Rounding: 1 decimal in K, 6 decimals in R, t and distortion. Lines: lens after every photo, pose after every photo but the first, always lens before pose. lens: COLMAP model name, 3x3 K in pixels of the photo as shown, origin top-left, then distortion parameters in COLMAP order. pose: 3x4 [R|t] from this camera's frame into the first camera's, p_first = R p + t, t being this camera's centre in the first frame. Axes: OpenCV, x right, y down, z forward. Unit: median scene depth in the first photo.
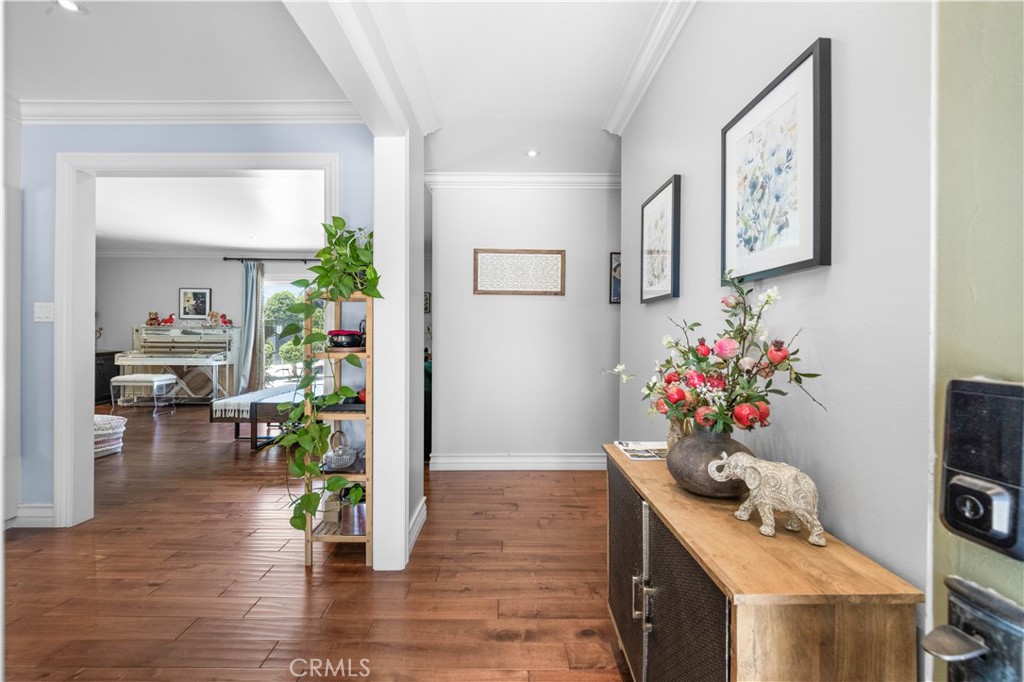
lens RADIAL K [[430.9, 0, 509.2], [0, 430.9, 339.6], [0, 0, 1]] dist [-0.002103, -0.000310]
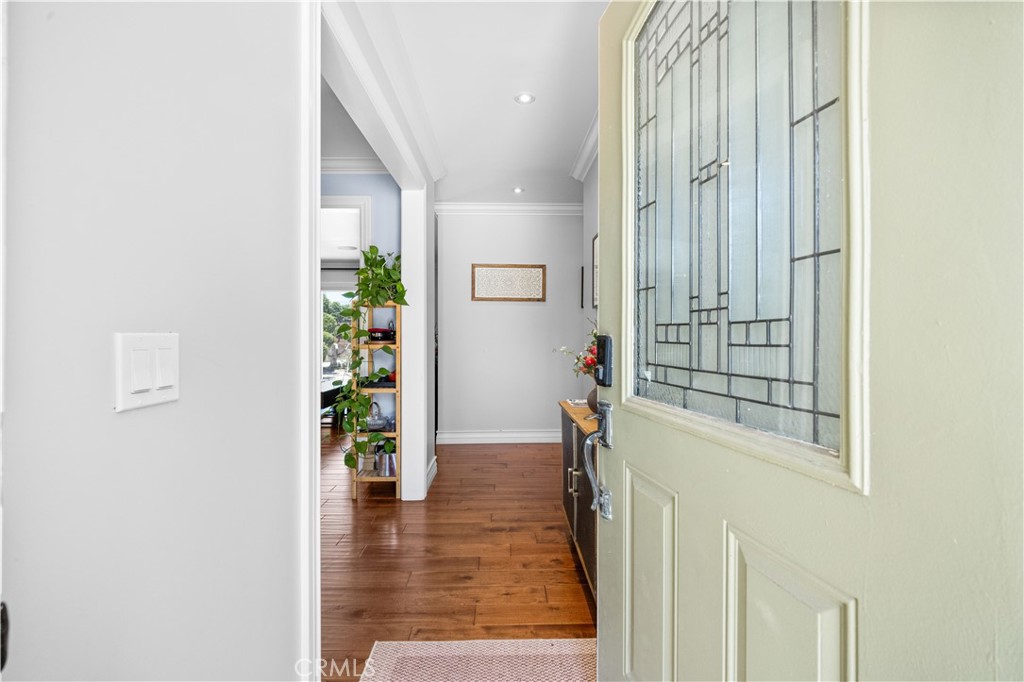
lens RADIAL K [[430.9, 0, 513.8], [0, 430.9, 338.3], [0, 0, 1]] dist [-0.002103, -0.000310]
pose [[0.999755, -0.004578, 0.021662, 0.018518], [0.004795, 0.999939, -0.009992, 0.025681], [-0.021615, 0.010093, 0.999715, -0.394238]]
